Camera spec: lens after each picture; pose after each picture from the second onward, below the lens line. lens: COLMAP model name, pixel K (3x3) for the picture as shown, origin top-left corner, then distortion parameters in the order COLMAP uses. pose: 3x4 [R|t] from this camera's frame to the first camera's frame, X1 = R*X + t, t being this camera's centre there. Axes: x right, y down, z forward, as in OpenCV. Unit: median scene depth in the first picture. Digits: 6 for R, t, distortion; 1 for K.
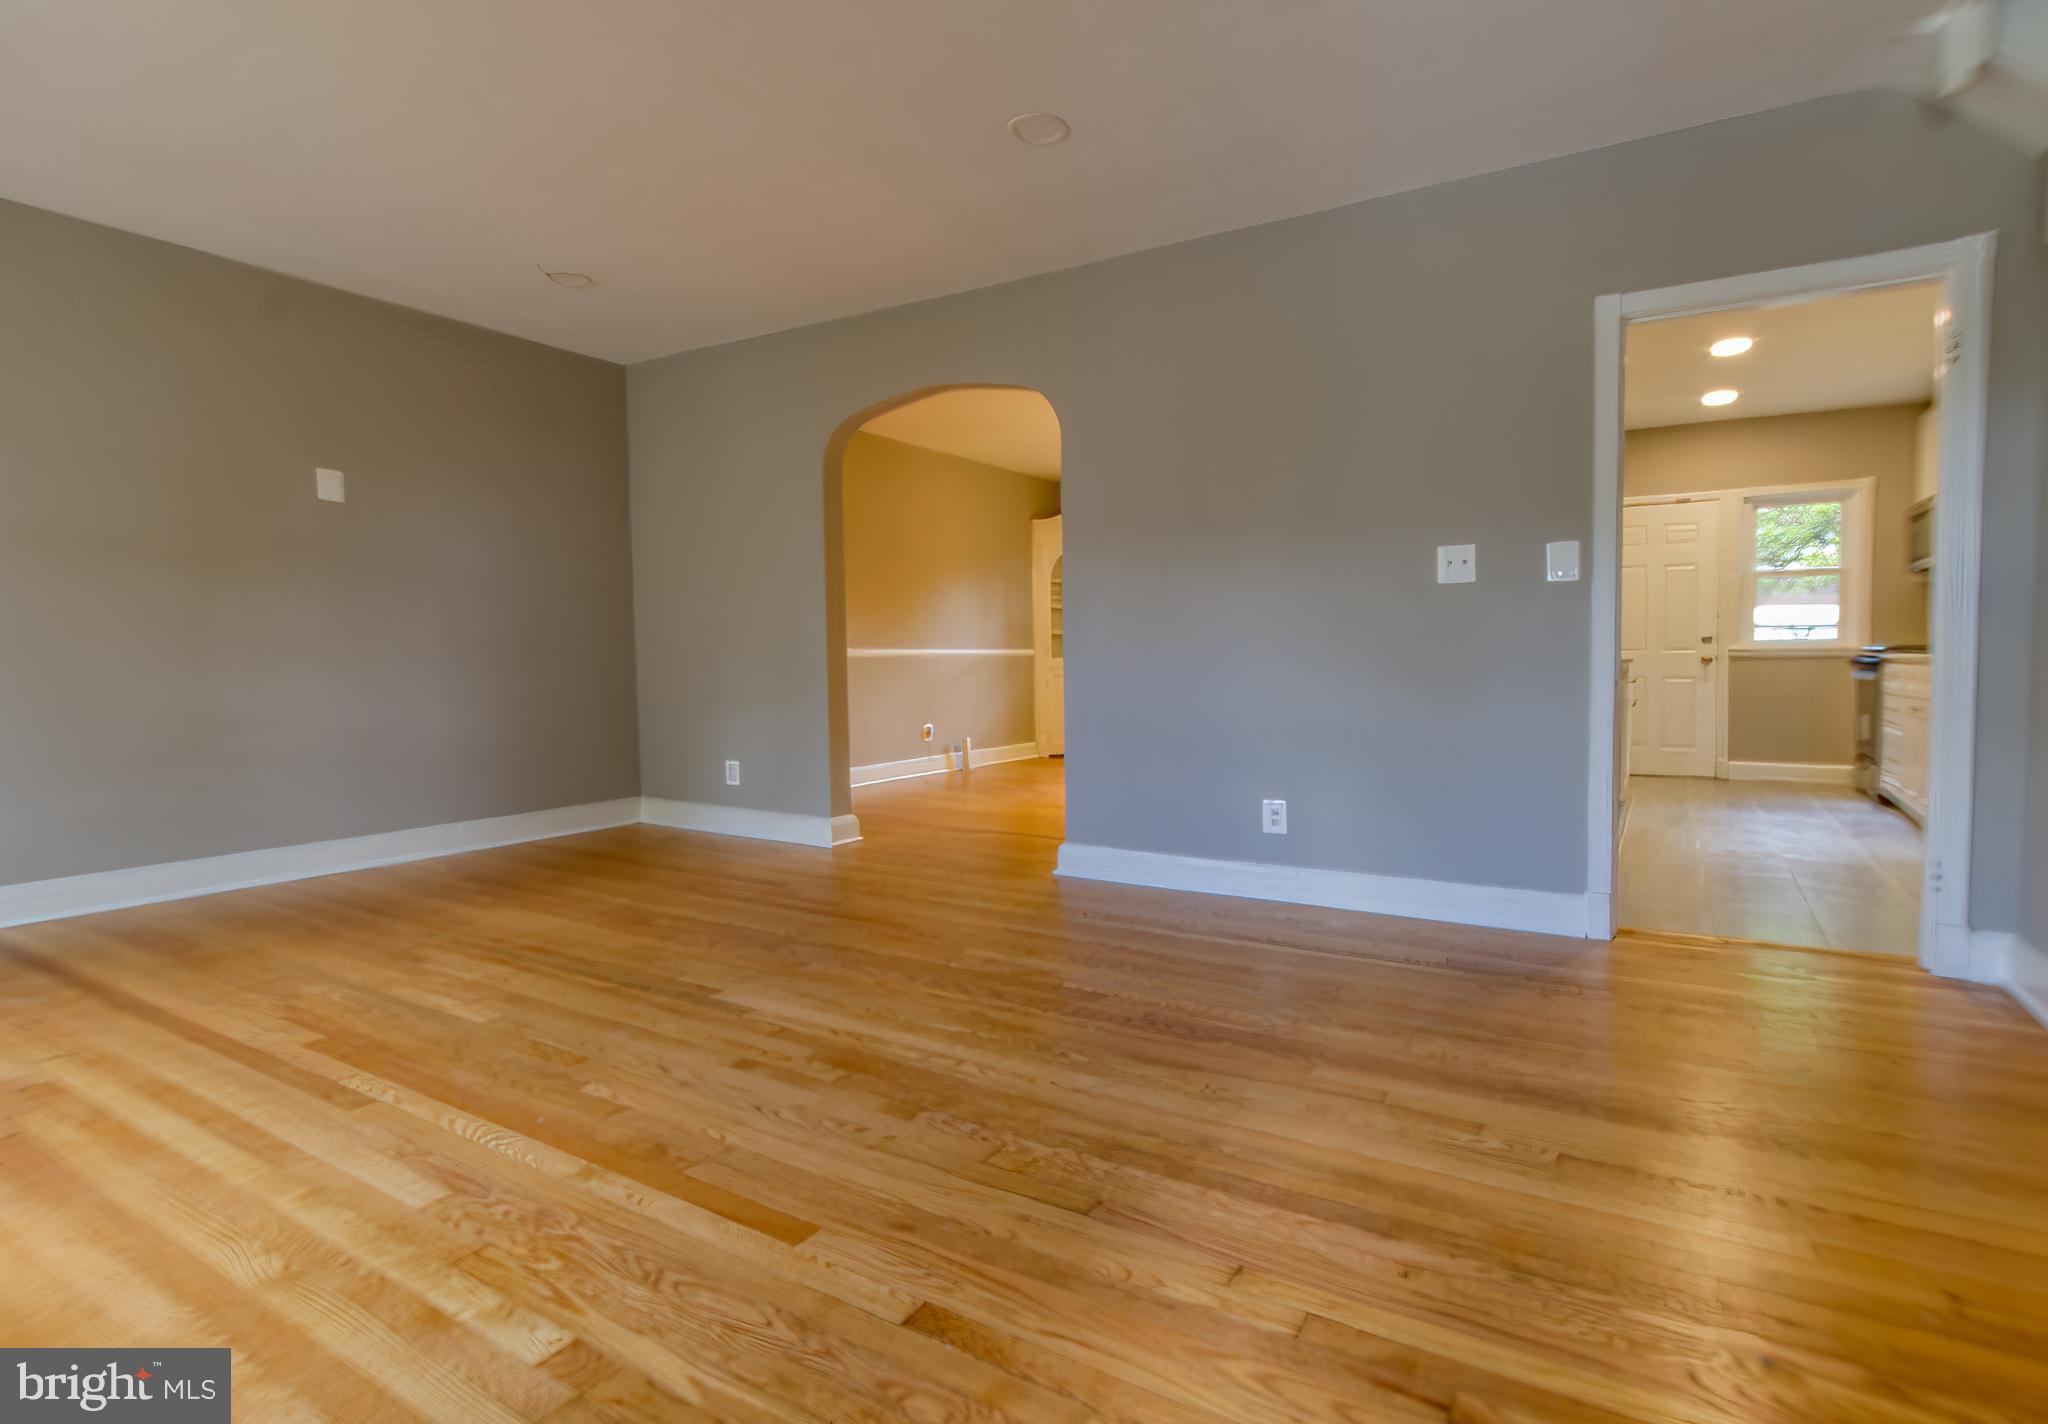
lens RADIAL K [[969.5, 0, 1052.3], [0, 969.5, 692.1], [0, 0, 1]] dist [0.009927, -0.000385]
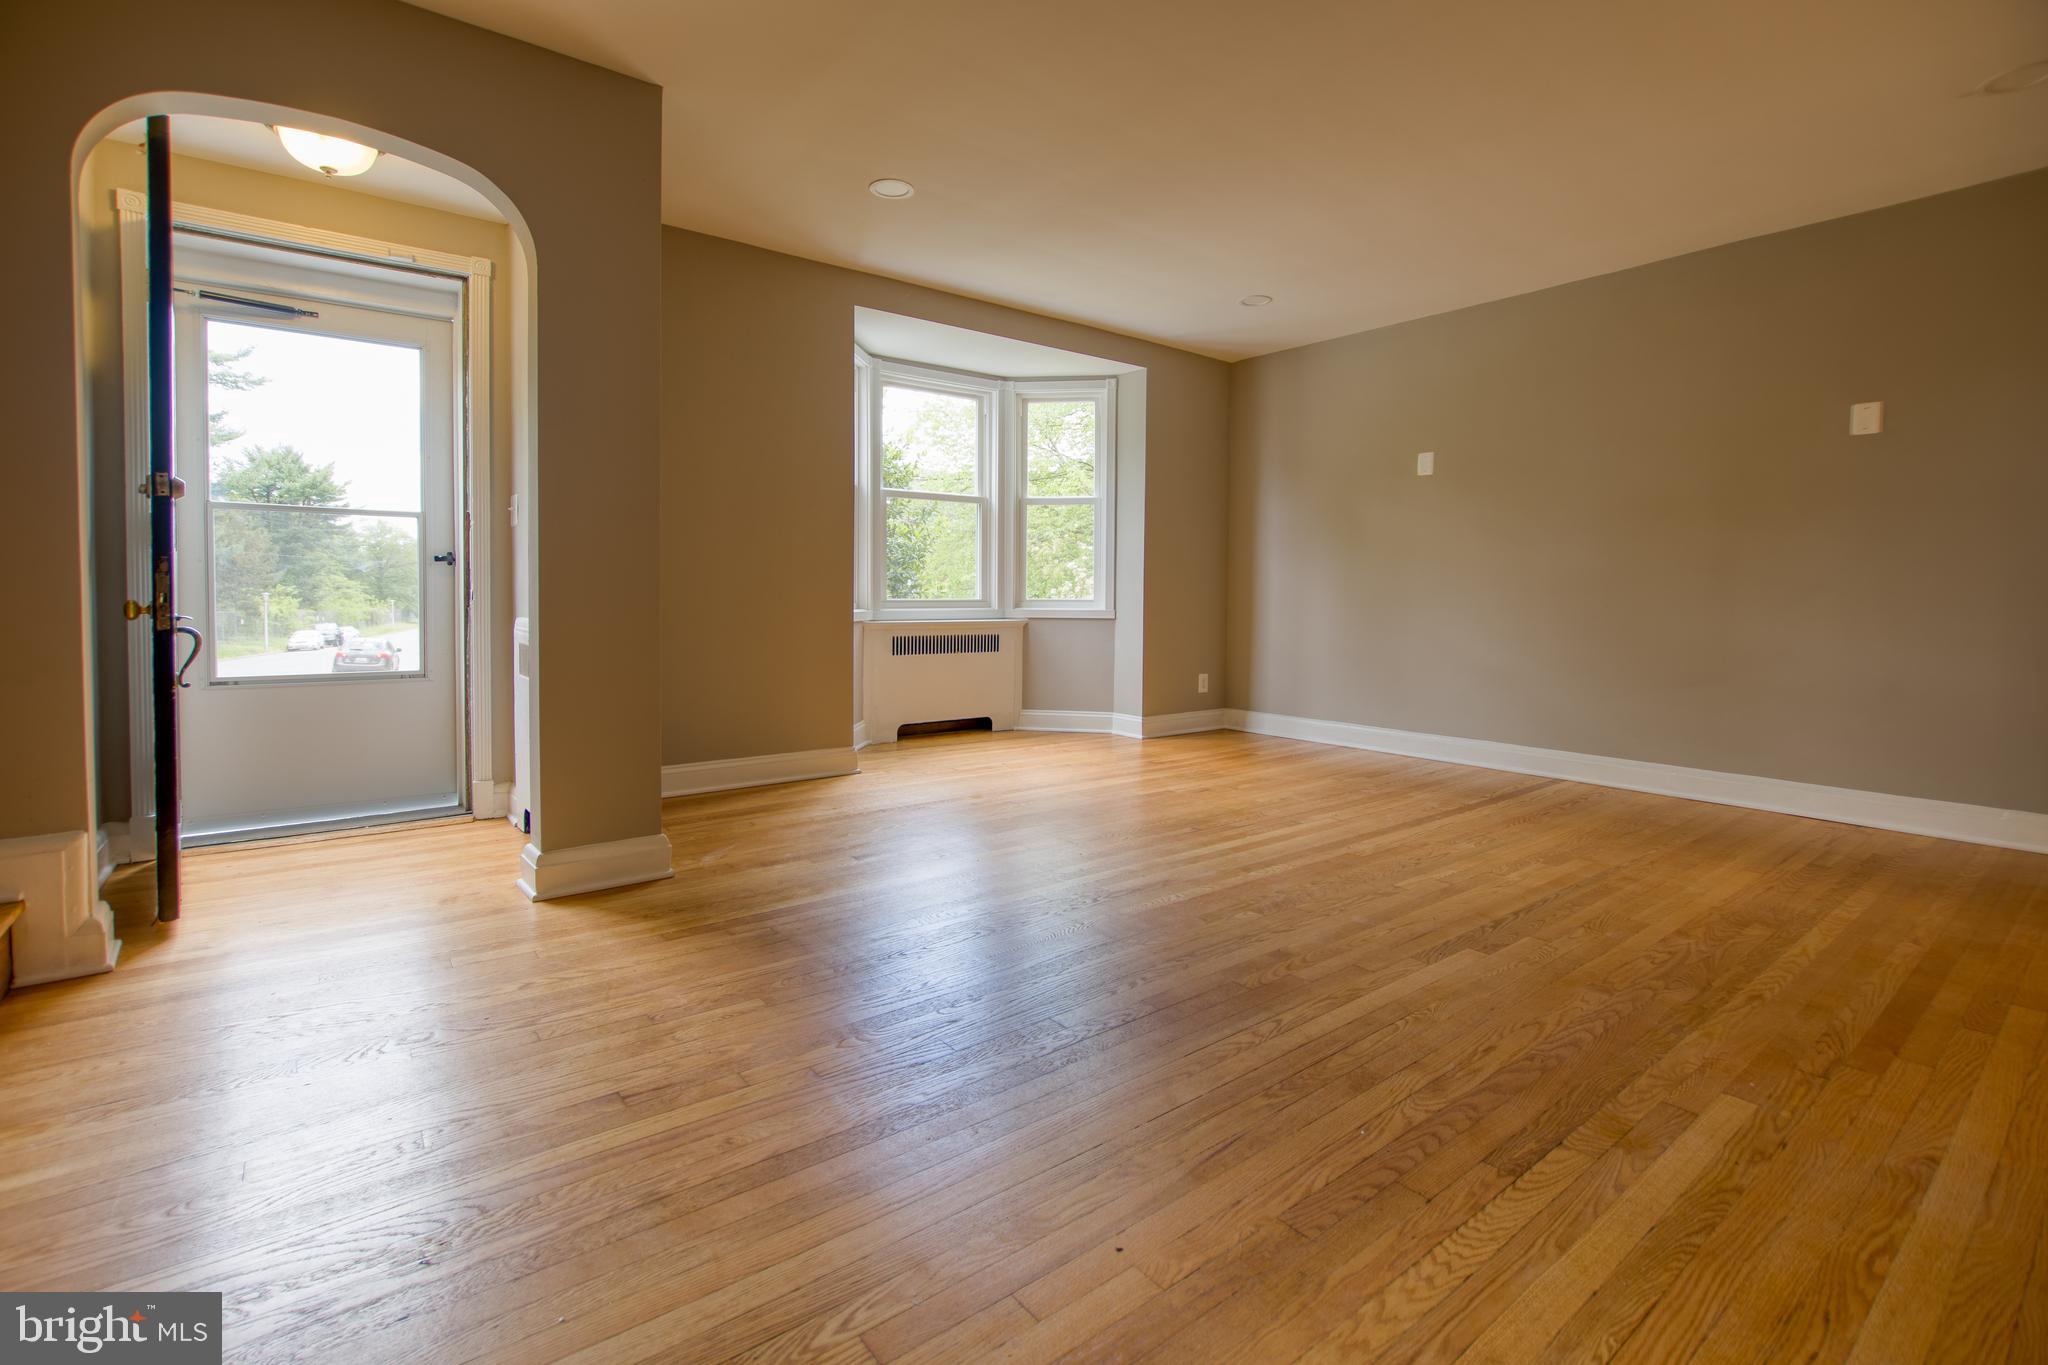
lens RADIAL K [[934.2, 0, 1004.9], [0, 934.2, 676.6], [0, 0, 1]] dist [-0.019992, 0.001382]
pose [[-0.354806, 0.080794, -0.931443, 0.681989], [-0.043621, 0.993744, 0.102814, -0.027951], [0.933922, 0.077110, -0.349062, 0.928915]]
